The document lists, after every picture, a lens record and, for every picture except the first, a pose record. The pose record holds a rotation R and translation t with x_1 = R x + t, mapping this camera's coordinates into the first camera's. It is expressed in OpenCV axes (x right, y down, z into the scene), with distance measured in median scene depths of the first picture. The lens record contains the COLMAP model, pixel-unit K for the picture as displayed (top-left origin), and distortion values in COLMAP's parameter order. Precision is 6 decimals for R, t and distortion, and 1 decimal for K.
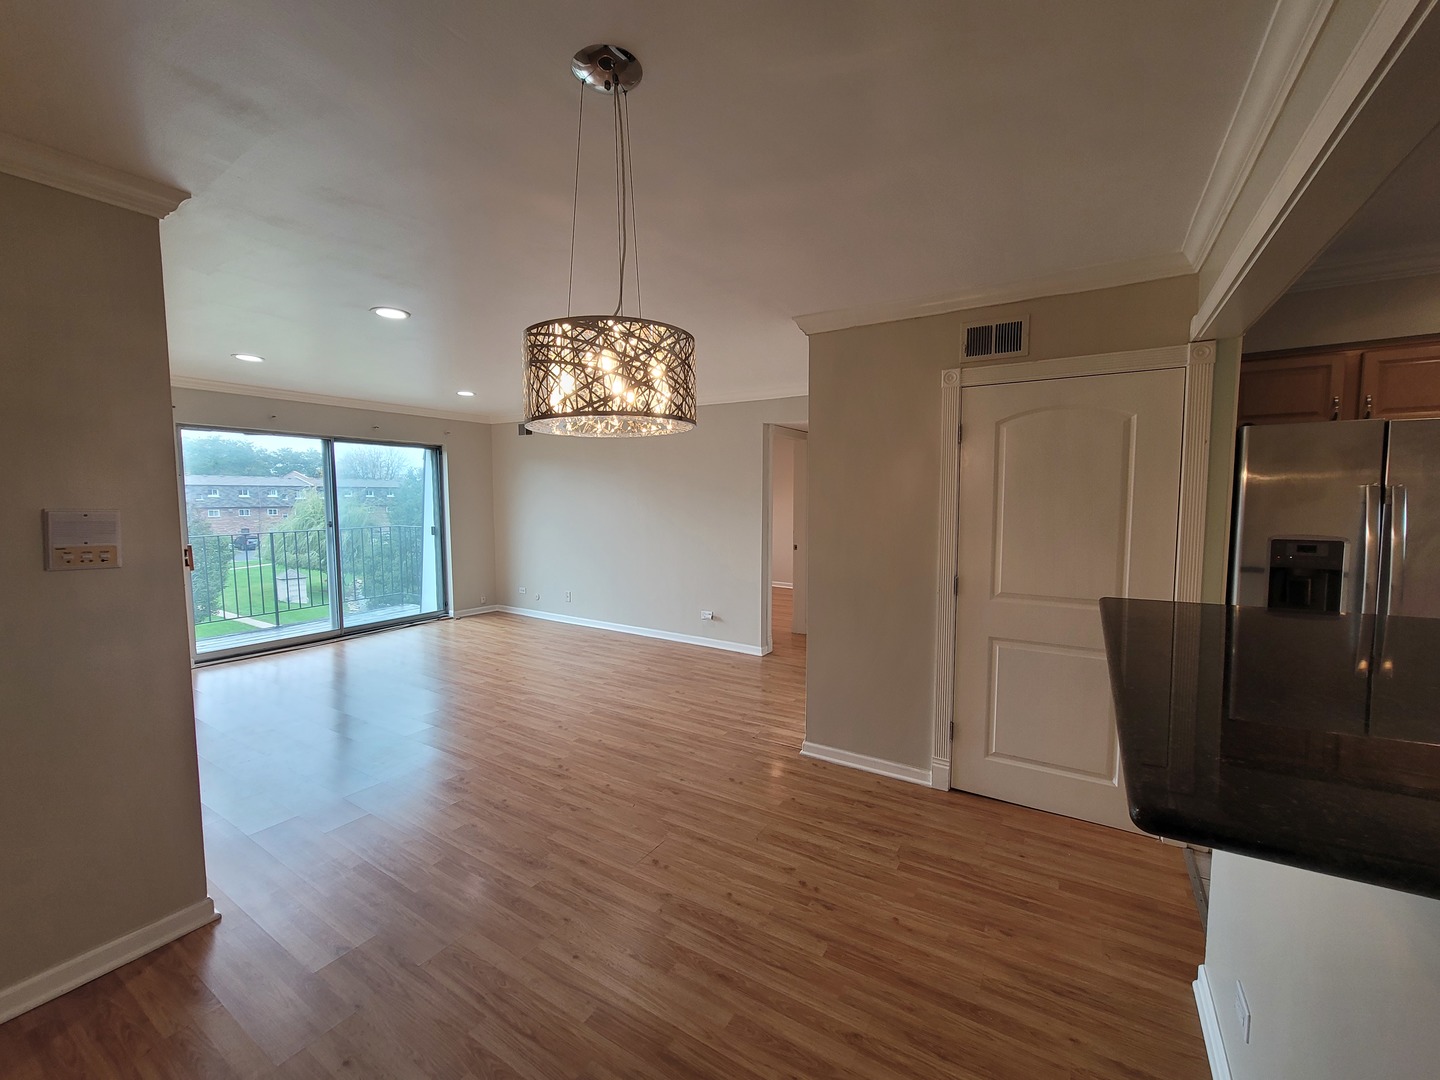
lens RADIAL K [[576.0, 0, 717.7], [0, 576.0, 539.5], [0, 0, 1]] dist [-0.005011, 0.000479]
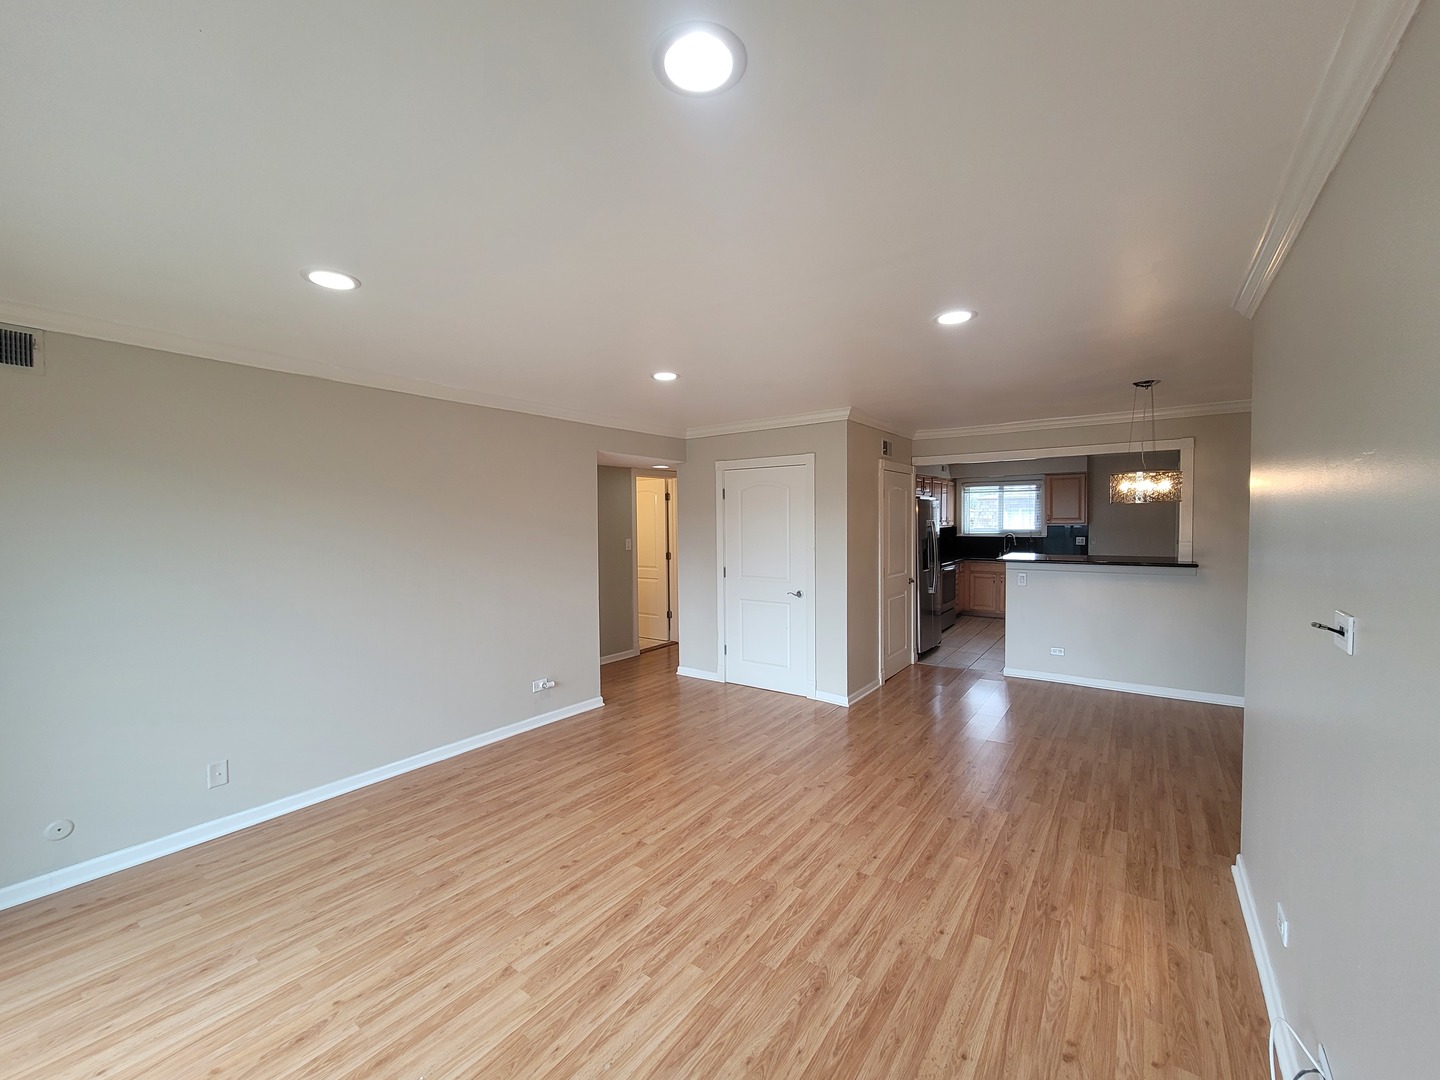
lens RADIAL K [[576.0, 0, 717.7], [0, 576.0, 539.5], [0, 0, 1]] dist [-0.005011, 0.000479]
pose [[0.080379, -0.027242, 0.996392, -1.135242], [0.087412, 0.995968, 0.020178, -0.085866], [-0.992924, 0.085475, 0.082437, 1.023602]]
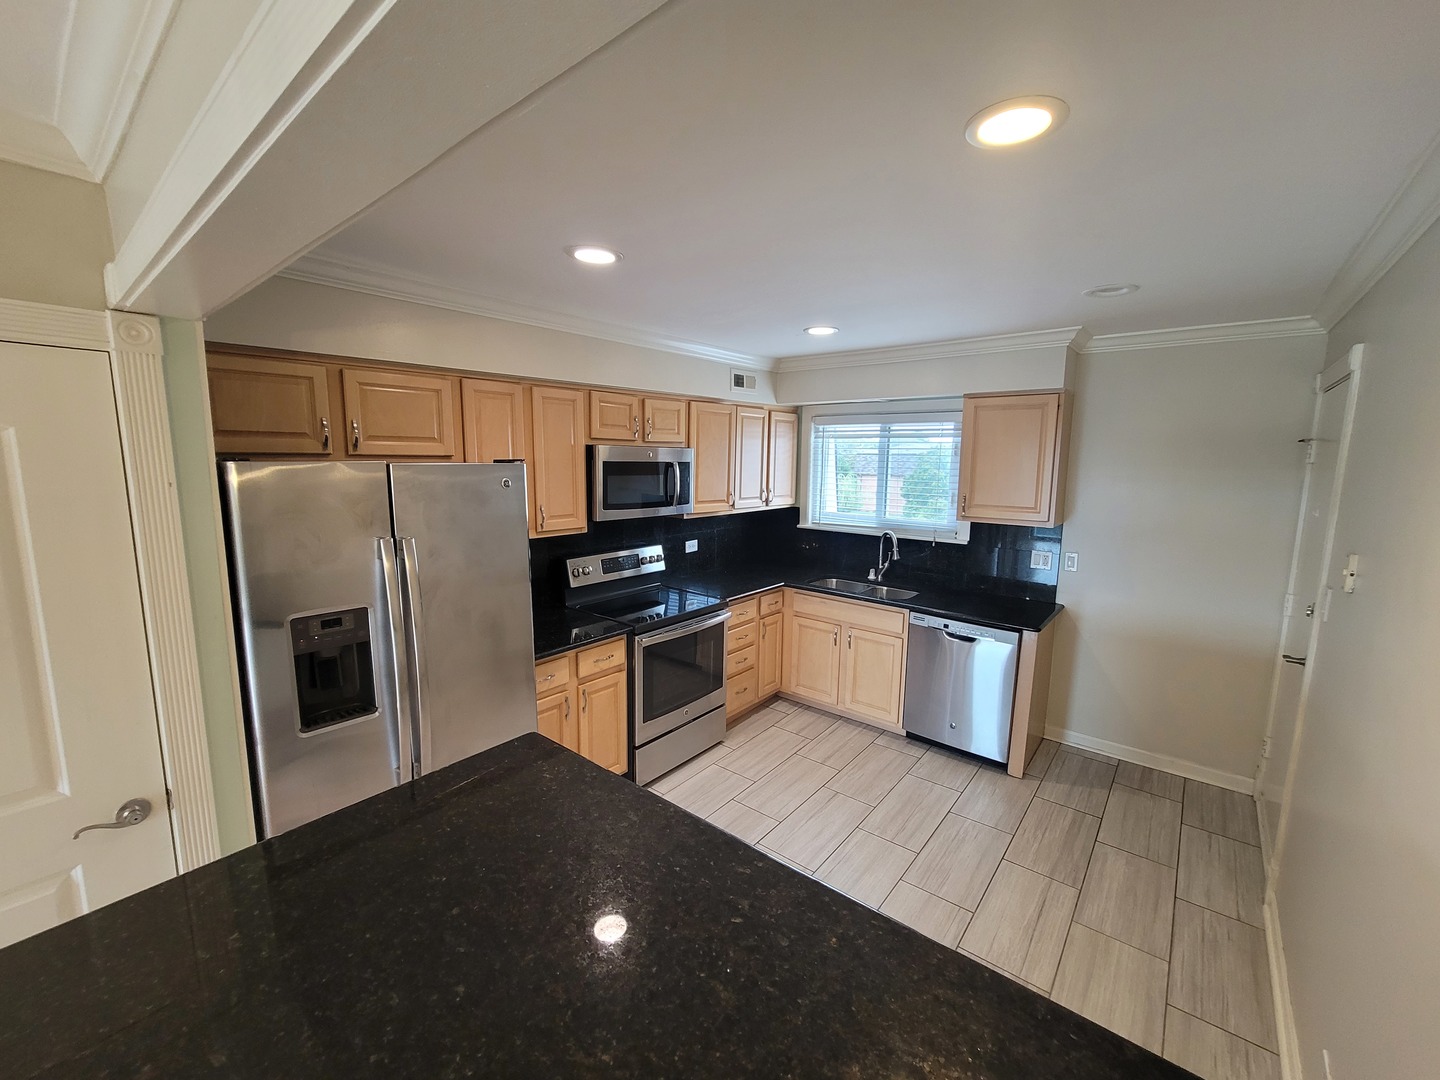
lens RADIAL K [[576.0, 0, 717.7], [0, 576.0, 539.5], [0, 0, 1]] dist [-0.005011, 0.000479]
pose [[0.130983, -0.126726, 0.983252, 0.196516], [0.067272, 0.990647, 0.118718, -0.089798], [-0.989100, 0.050596, 0.138283, 0.210911]]
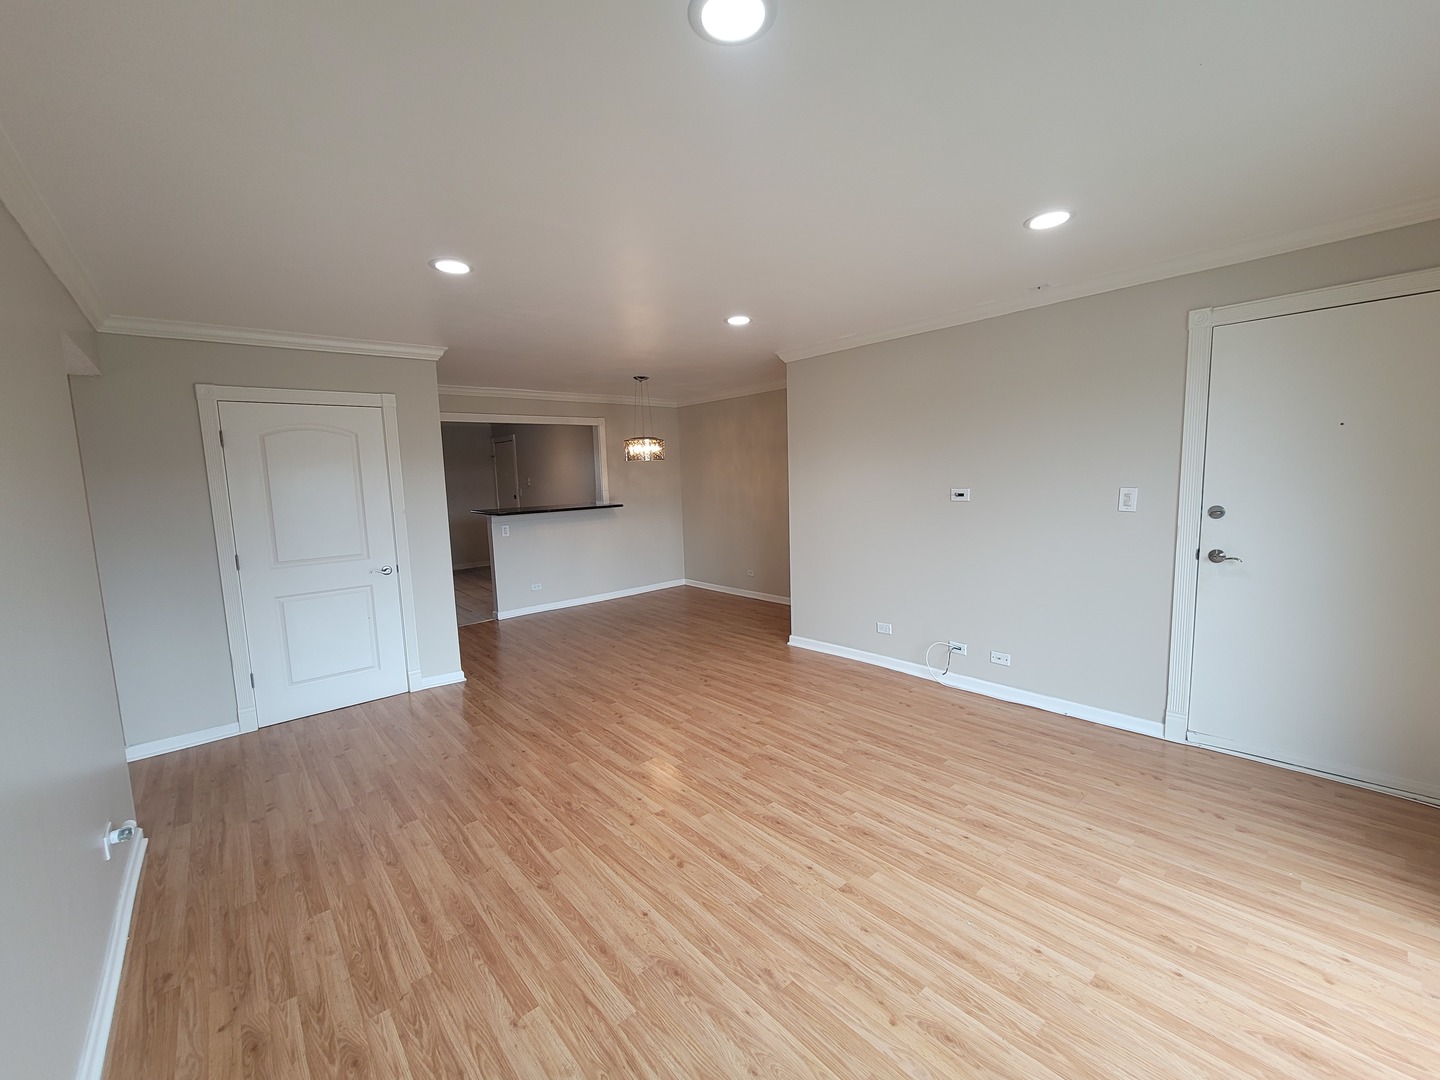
lens RADIAL K [[588.8, 0, 702.4], [0, 588.8, 544.2], [0, 0, 1]] dist [-0.009847, -0.000140]
pose [[-0.944624, 0.001470, 0.328151, -0.706379], [0.067210, 0.979658, 0.189084, -0.130255], [-0.321198, 0.200668, -0.925508, 1.758244]]
